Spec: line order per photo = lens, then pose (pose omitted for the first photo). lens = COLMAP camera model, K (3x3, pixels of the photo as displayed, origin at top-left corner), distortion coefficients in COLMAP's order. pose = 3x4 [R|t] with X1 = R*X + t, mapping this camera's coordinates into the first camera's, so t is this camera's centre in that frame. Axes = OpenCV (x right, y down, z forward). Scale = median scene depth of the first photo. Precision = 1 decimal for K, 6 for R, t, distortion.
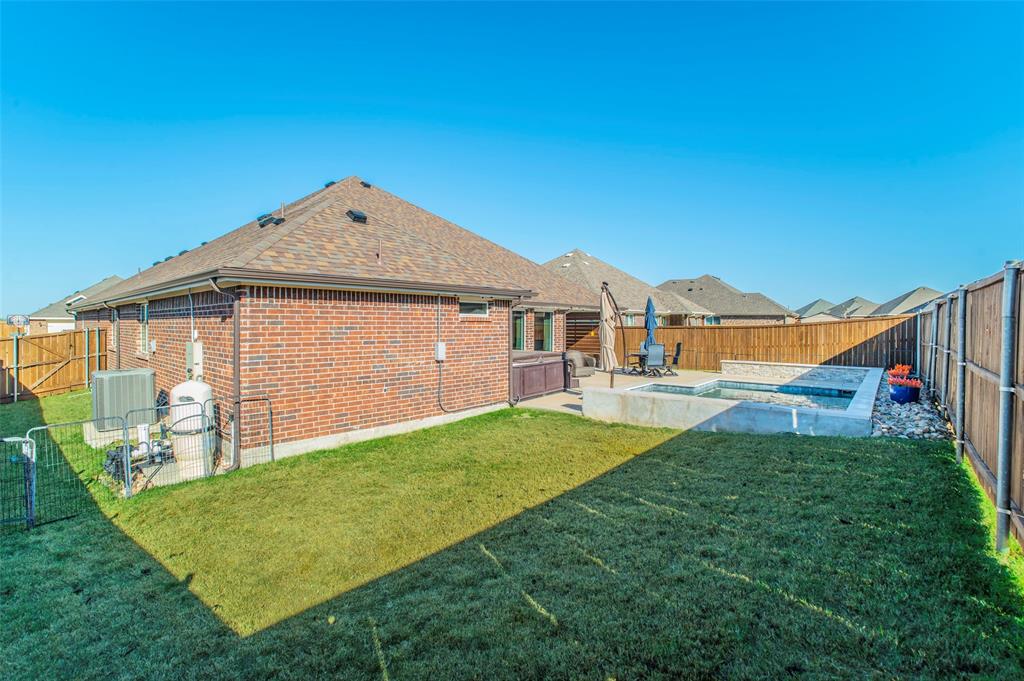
lens RADIAL K [[465.2, 0, 513.8], [0, 465.2, 332.7], [0, 0, 1]] dist [-0.106730, 0.043776]
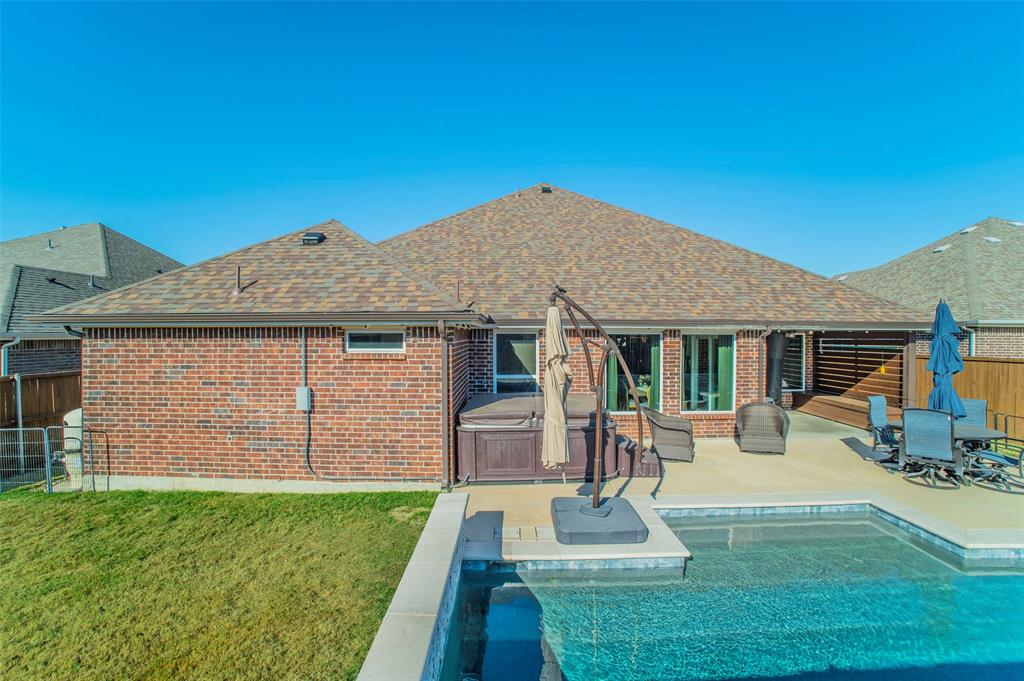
lens RADIAL K [[465.2, 0, 513.8], [0, 465.2, 332.7], [0, 0, 1]] dist [-0.106730, 0.043776]
pose [[0.657118, -0.011803, -0.753695, 0.757081], [-0.011214, 0.999614, -0.025431, -0.063761], [0.753704, 0.025163, 0.656732, 0.896088]]
